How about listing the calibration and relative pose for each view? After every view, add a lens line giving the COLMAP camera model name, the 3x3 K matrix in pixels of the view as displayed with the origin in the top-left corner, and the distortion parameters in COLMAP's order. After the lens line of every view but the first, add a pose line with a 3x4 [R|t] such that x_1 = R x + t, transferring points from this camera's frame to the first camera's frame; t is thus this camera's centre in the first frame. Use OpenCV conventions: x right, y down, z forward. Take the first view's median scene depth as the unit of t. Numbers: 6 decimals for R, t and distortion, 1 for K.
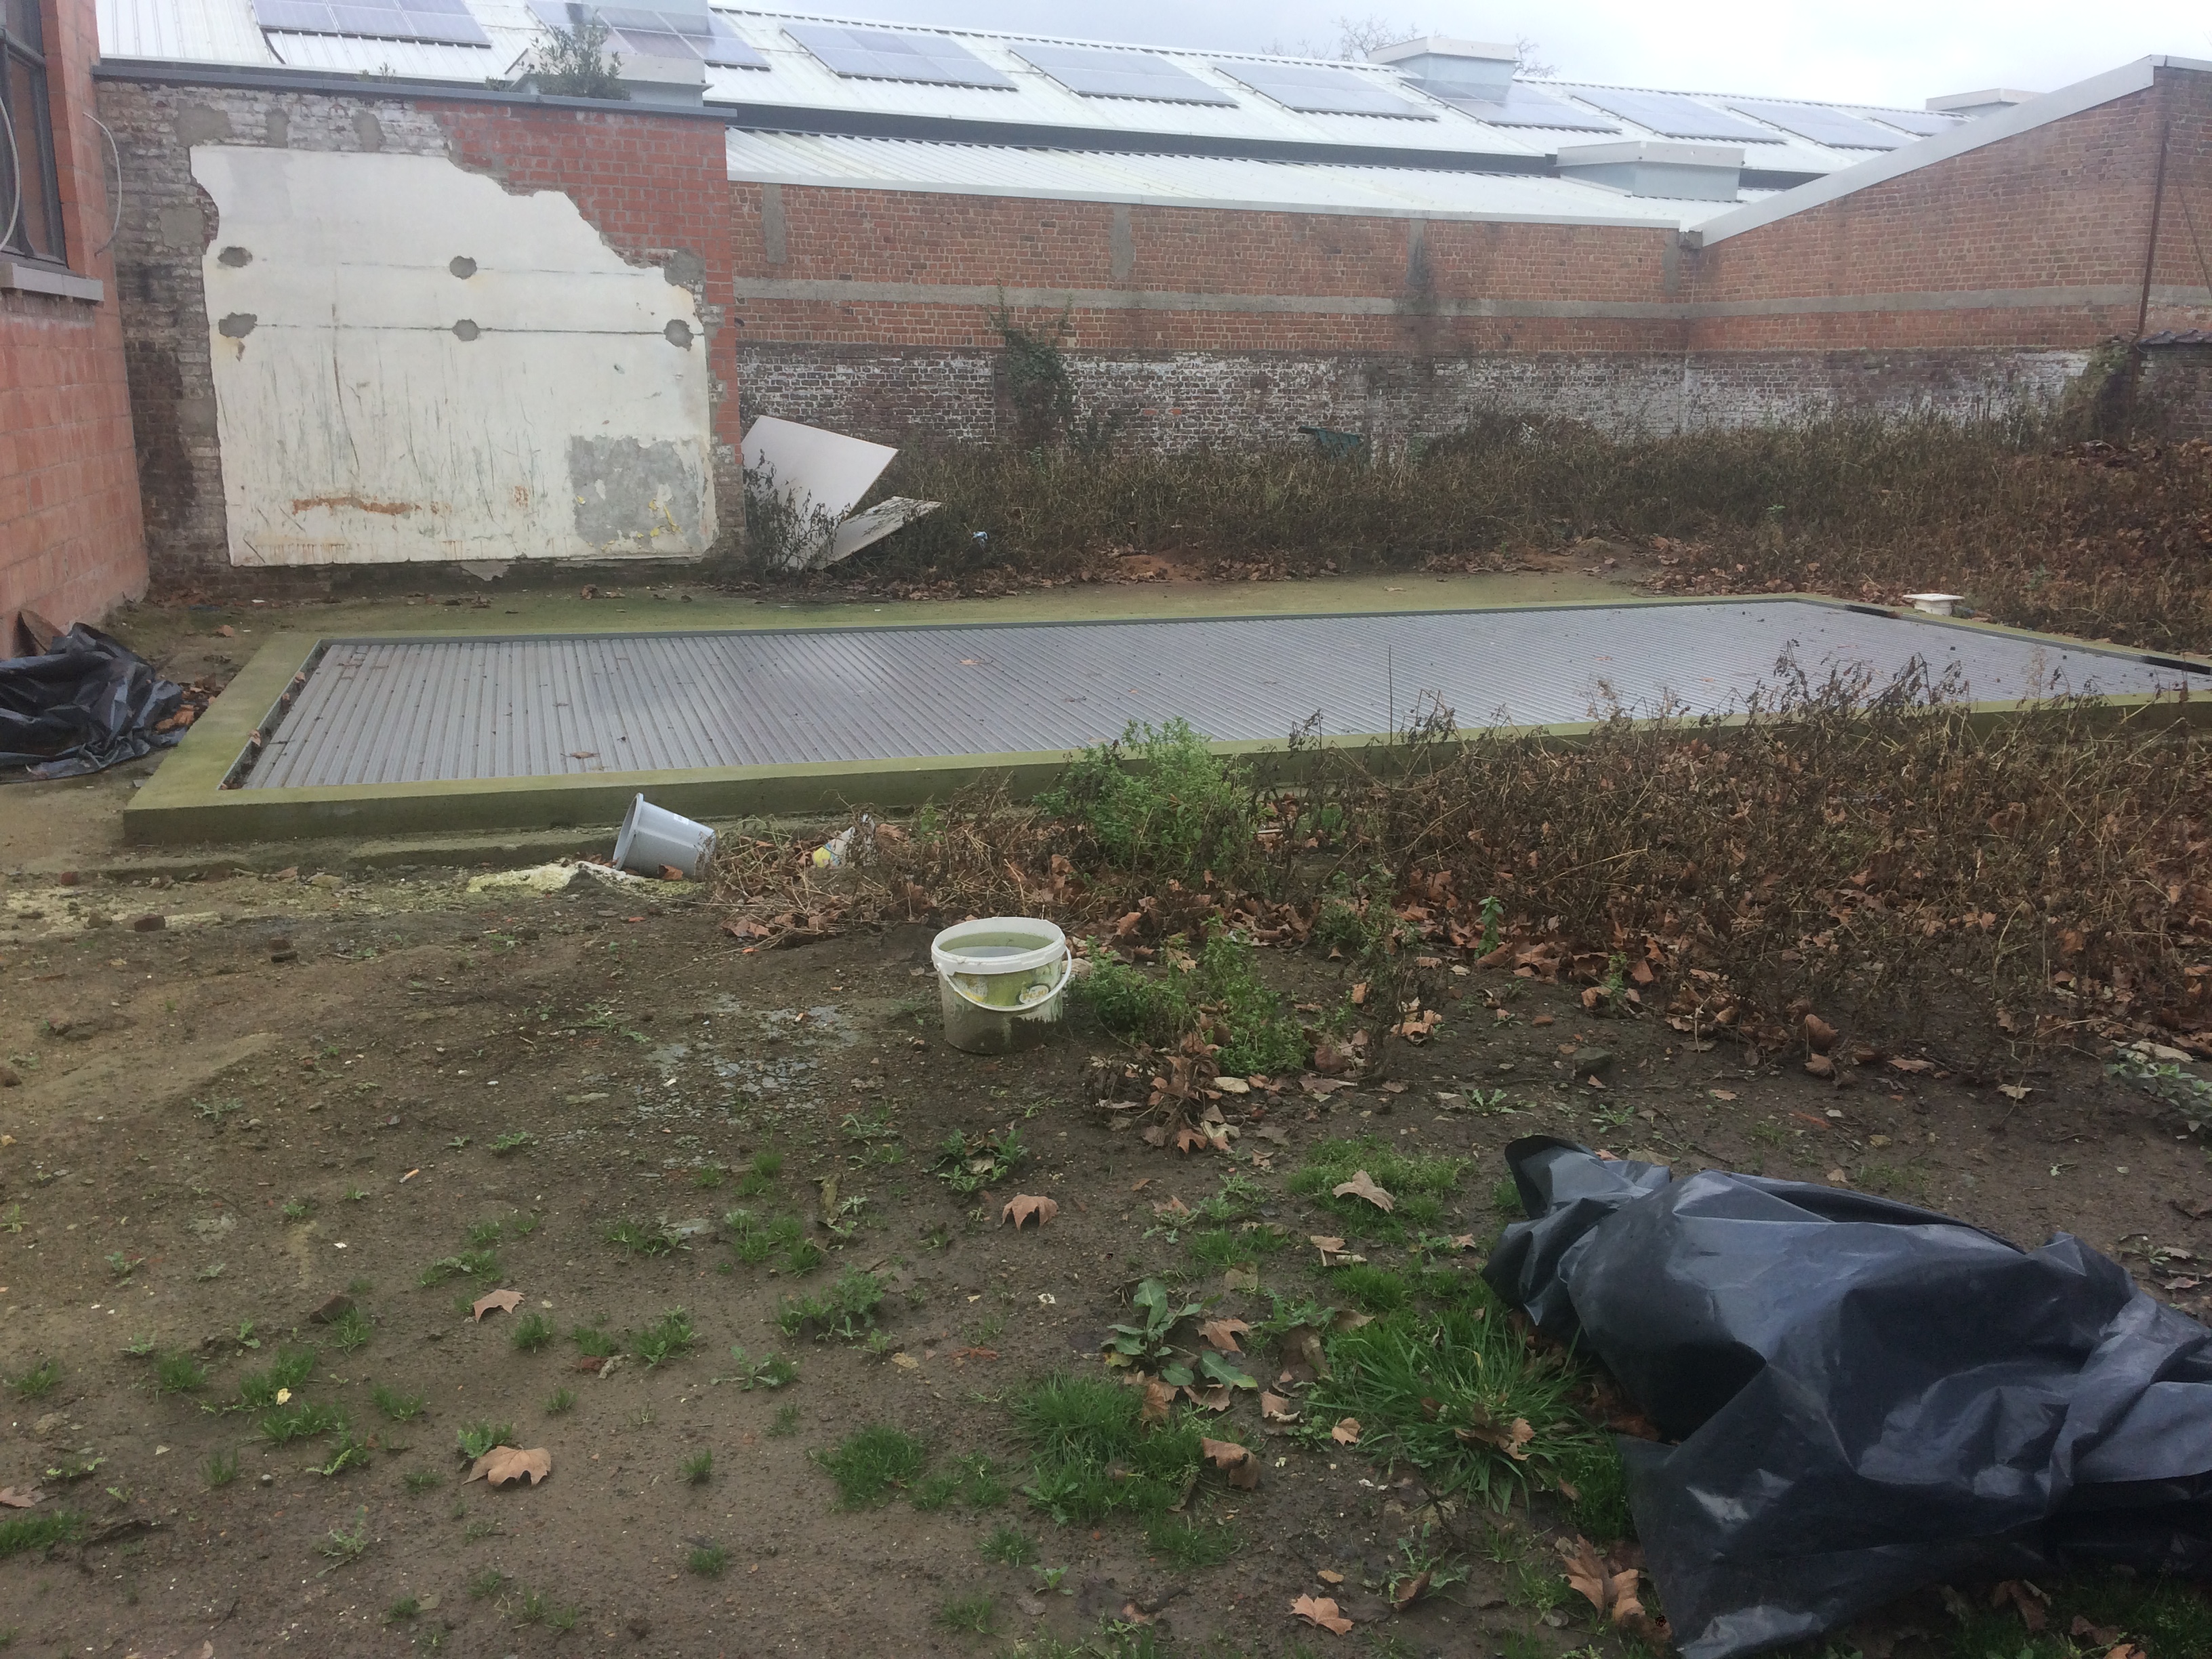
lens RADIAL K [[1868.5, 0, 1144.8], [0, 1868.5, 877.0], [0, 0, 1]] dist [0.090810, -0.122179]
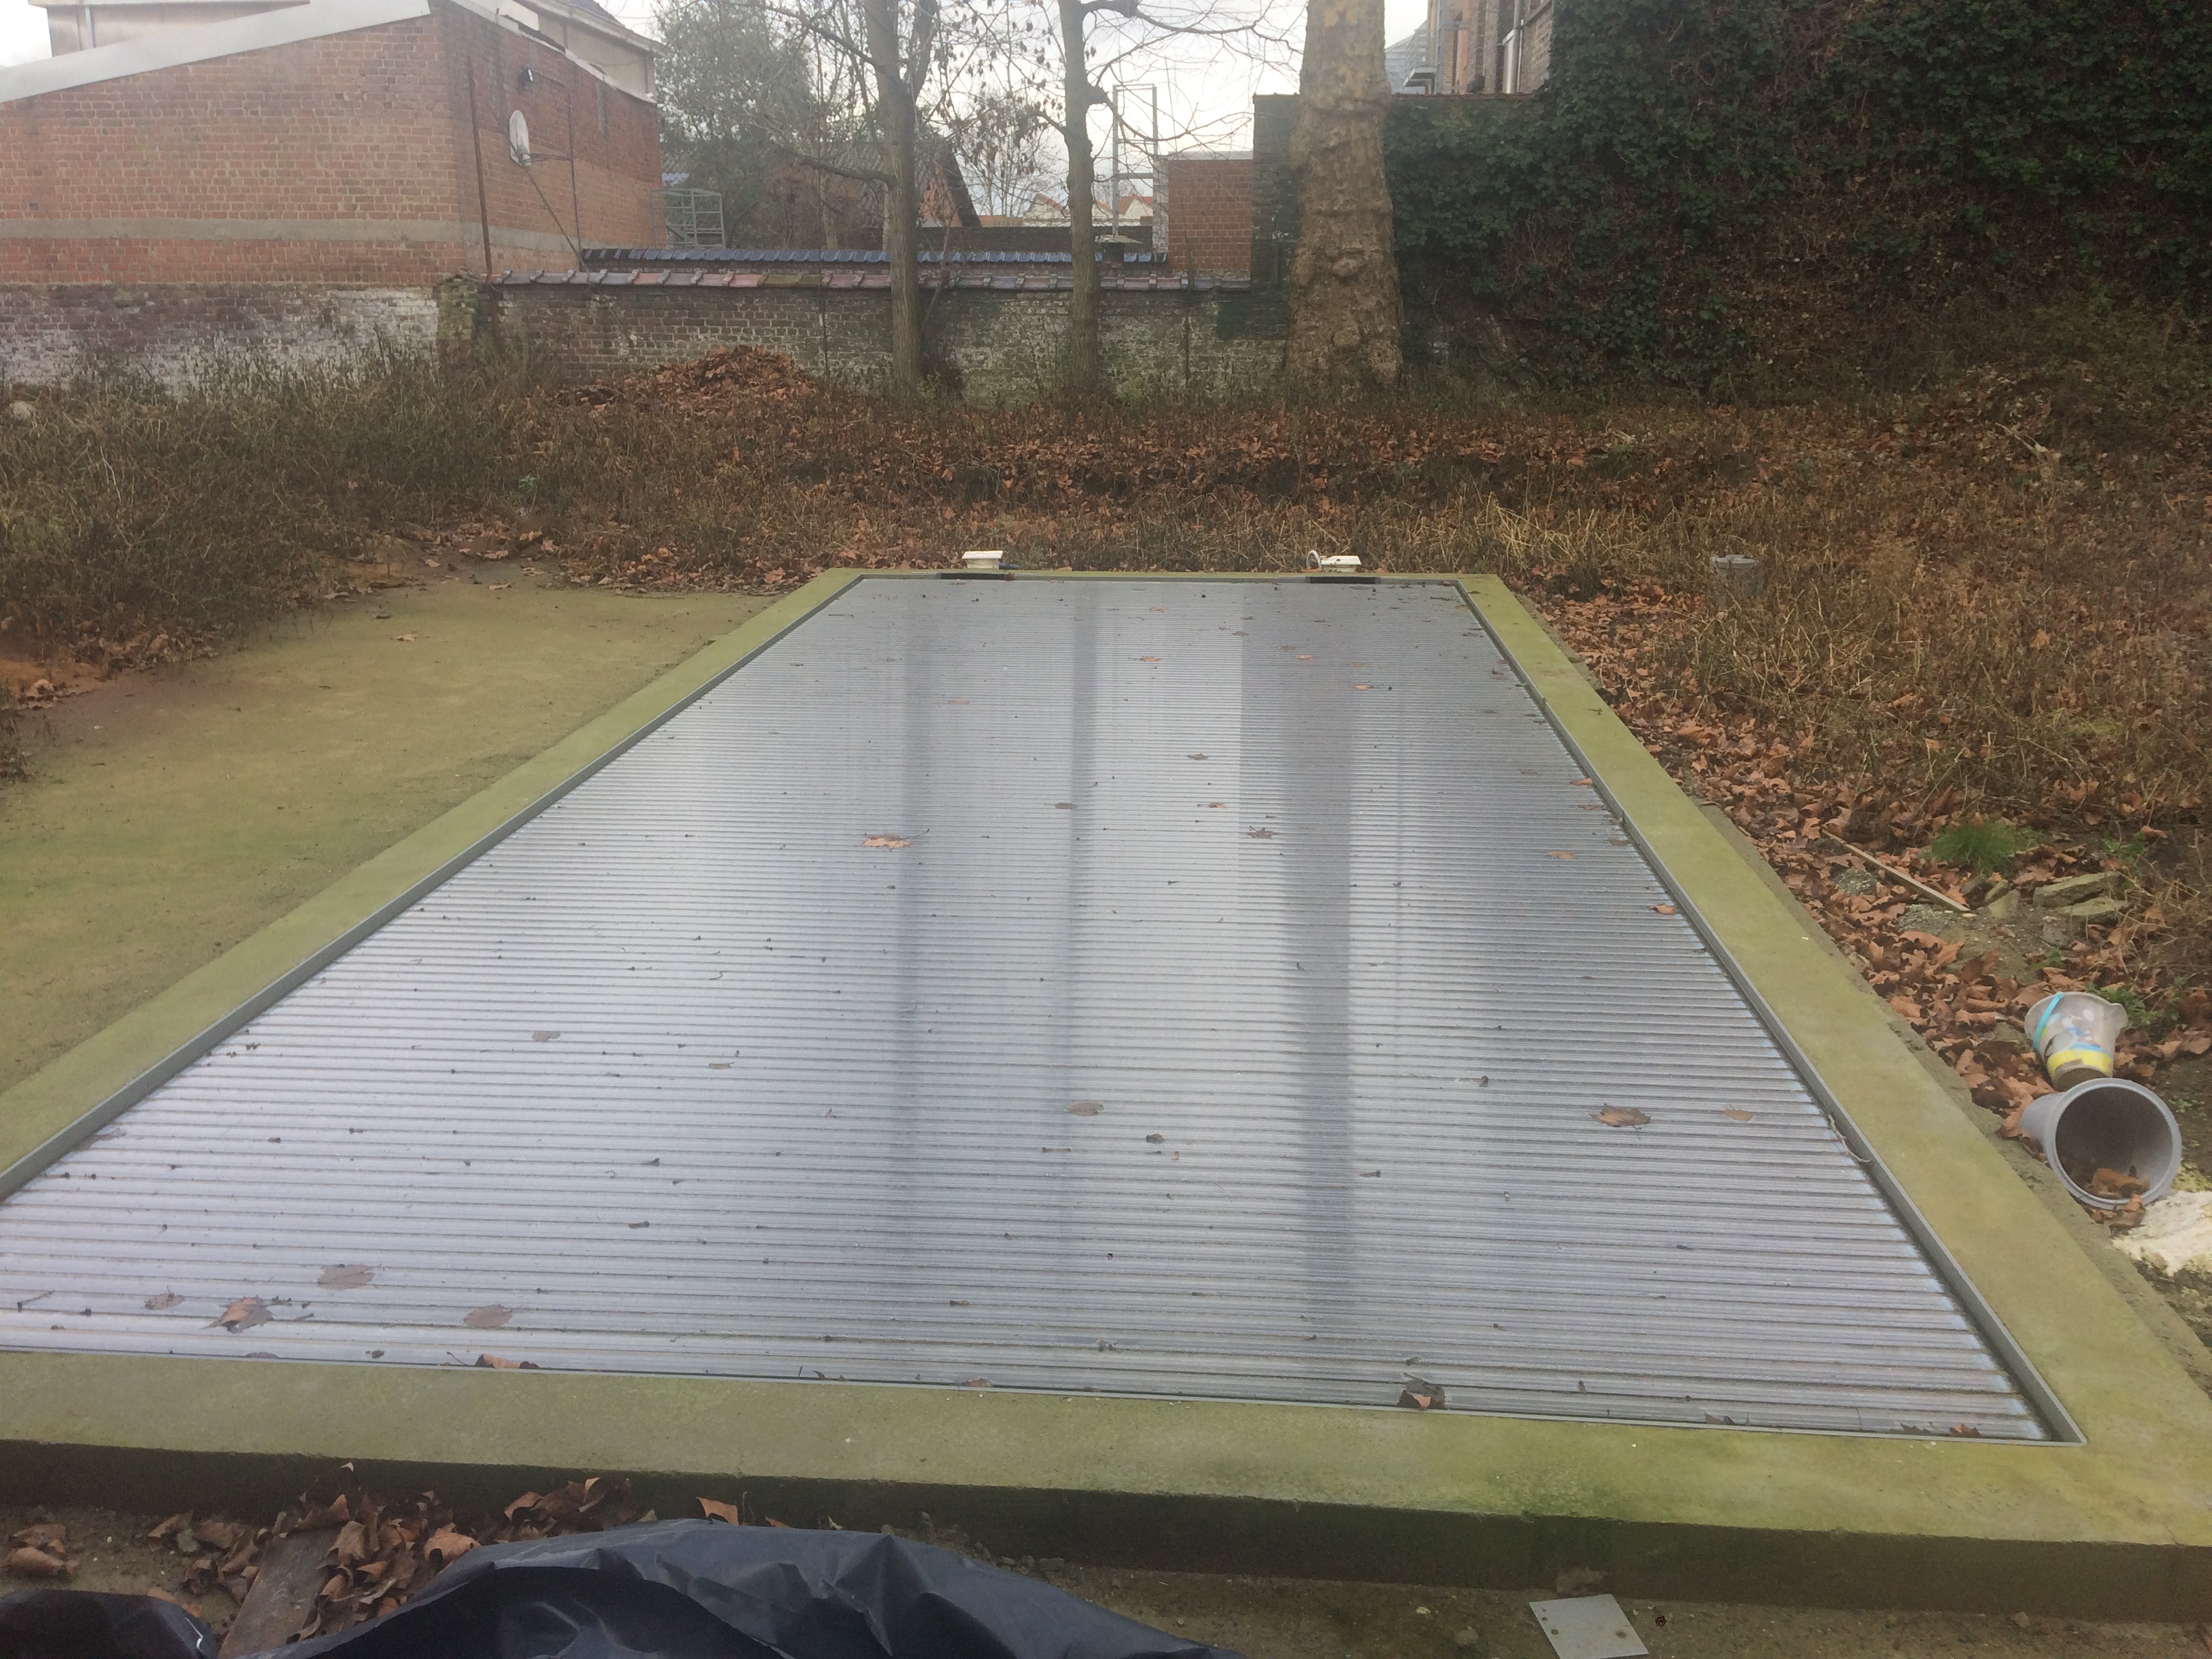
lens RADIAL K [[1868.5, 0, 1127.6], [0, 1868.5, 825.0], [0, 0, 1]] dist [0.090810, -0.122179]
pose [[0.381714, -0.259123, 0.887215, -0.255562], [0.242294, 0.954382, 0.174496, -0.087999], [-0.891957, 0.148359, 0.427085, 0.277104]]
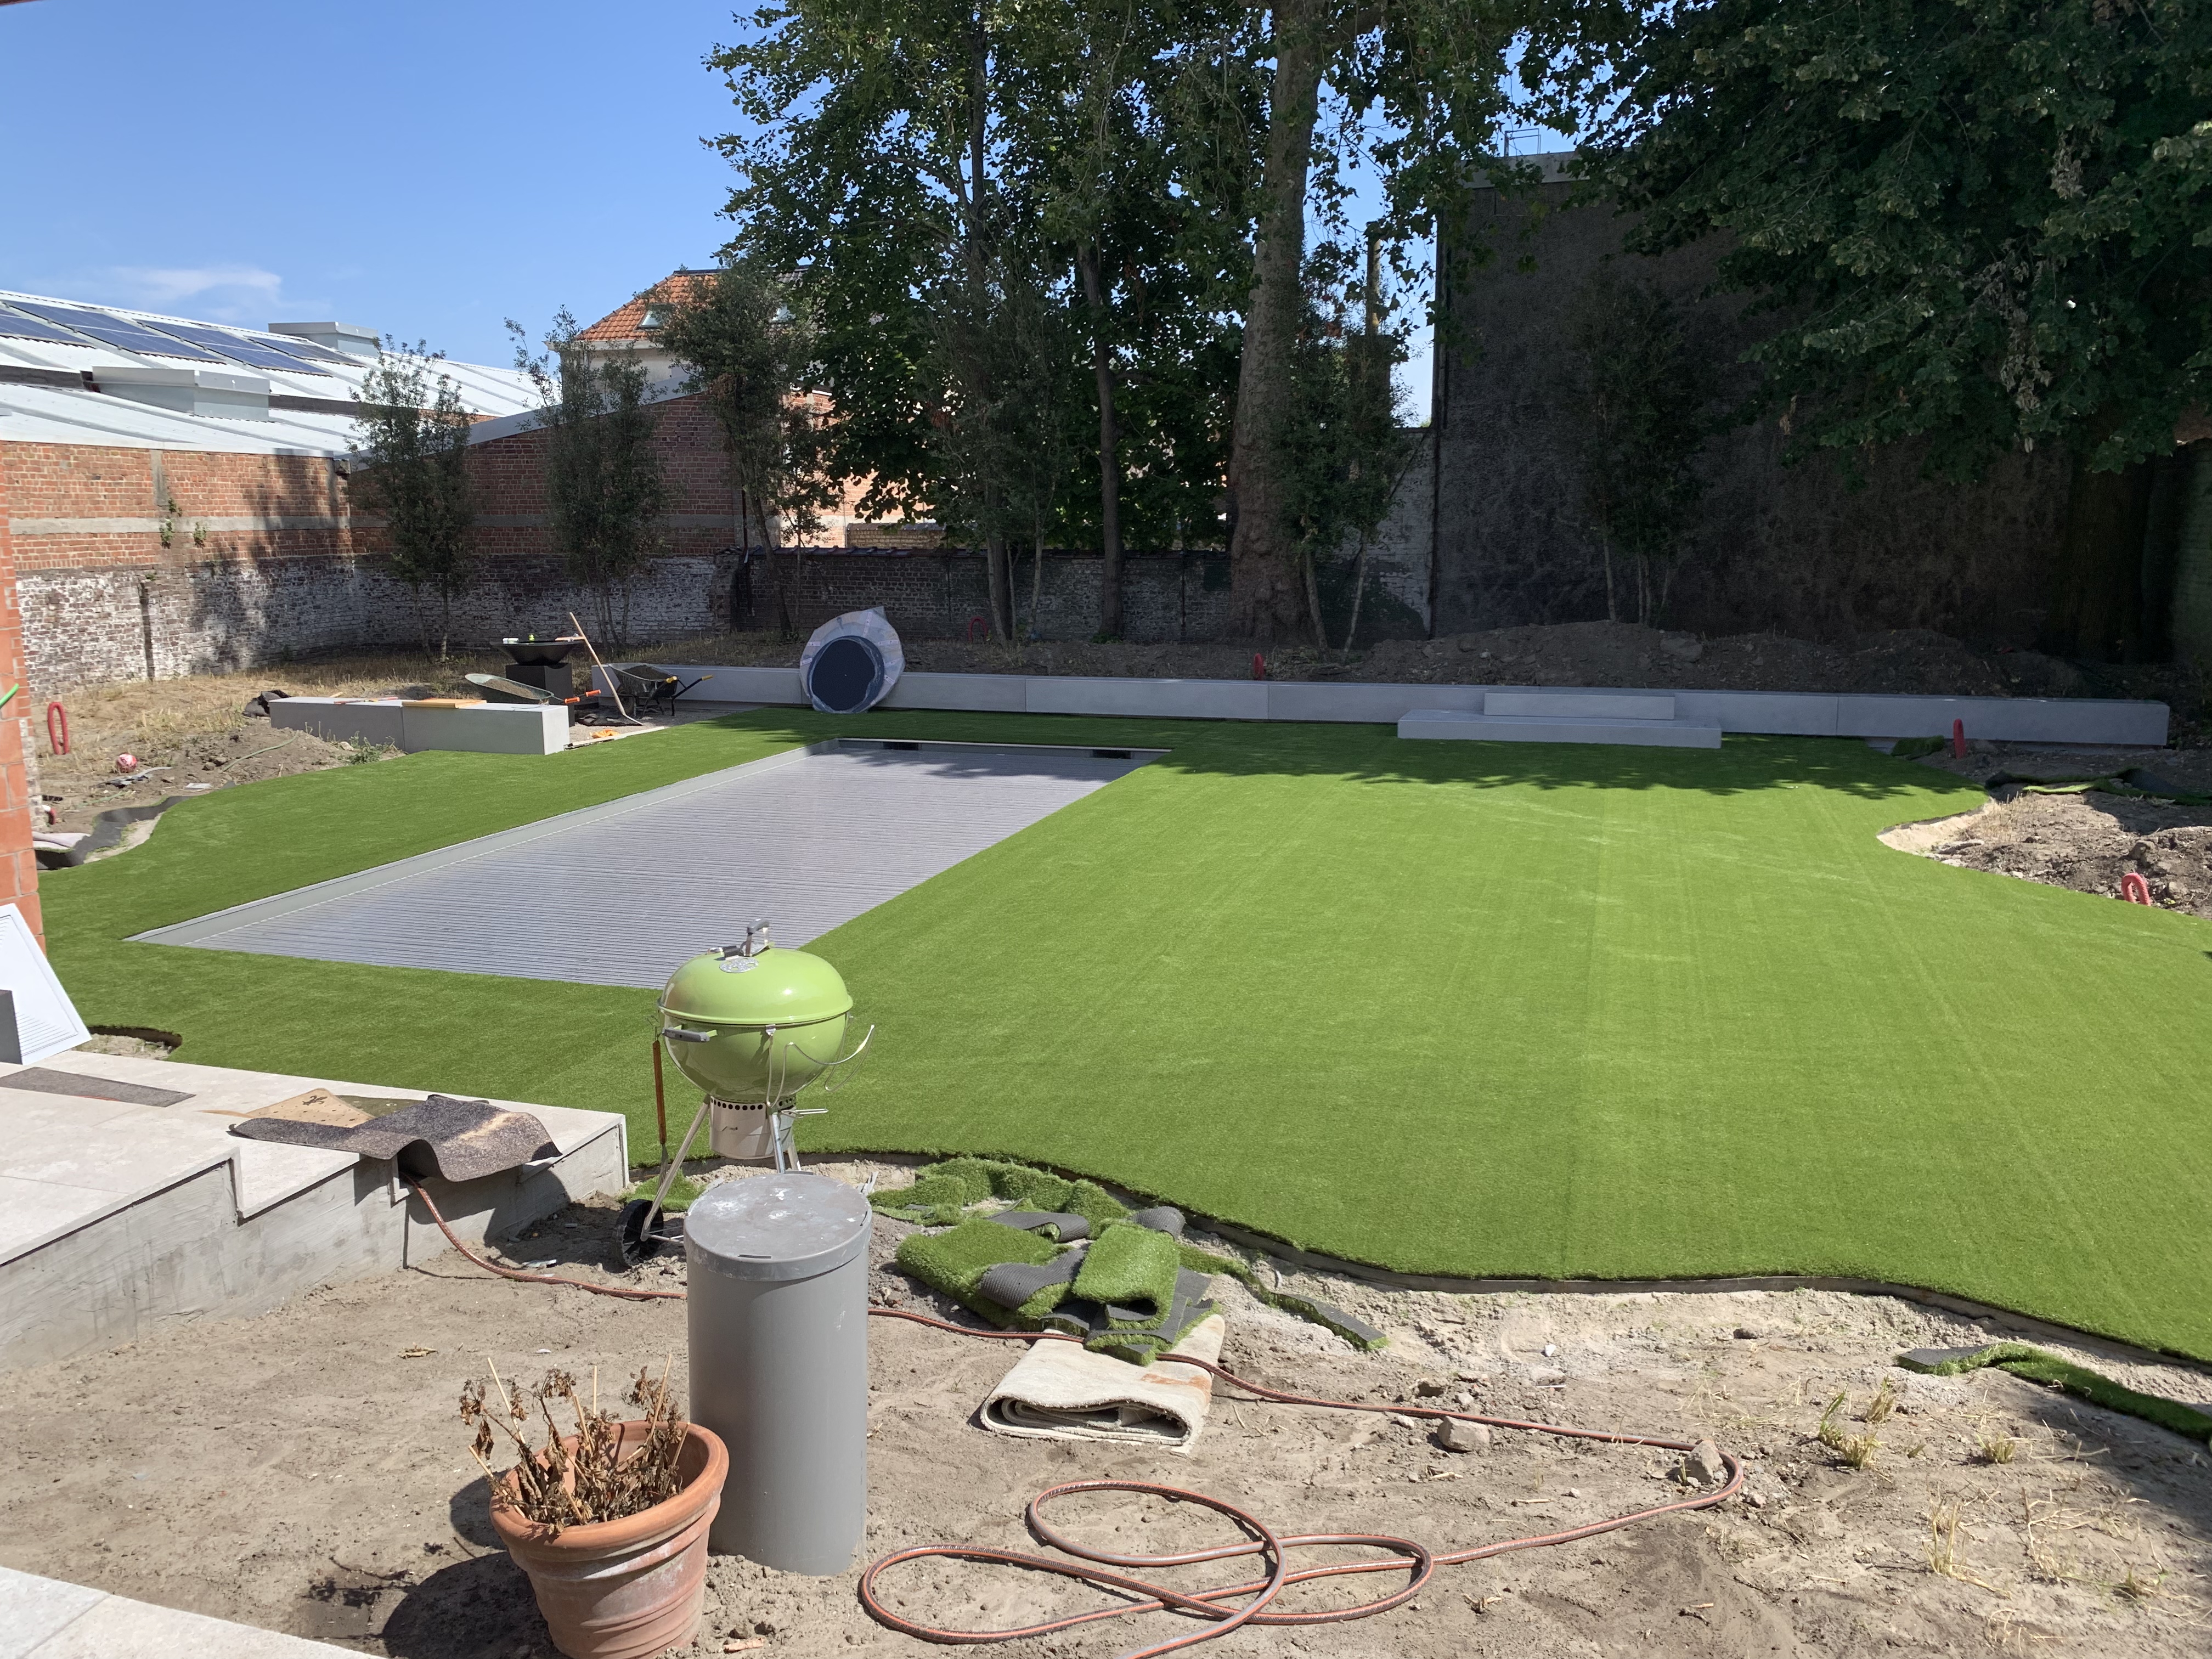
lens RADIAL K [[1690.4, 0, 1097.9], [0, 1690.4, 830.8], [0, 0, 1]] dist [0.052666, -0.055875]
pose [[0.582843, -0.160726, 0.796531, -0.371369], [0.219659, 0.974913, 0.035990, -0.043140], [-0.782333, 0.153988, 0.603526, -0.008825]]
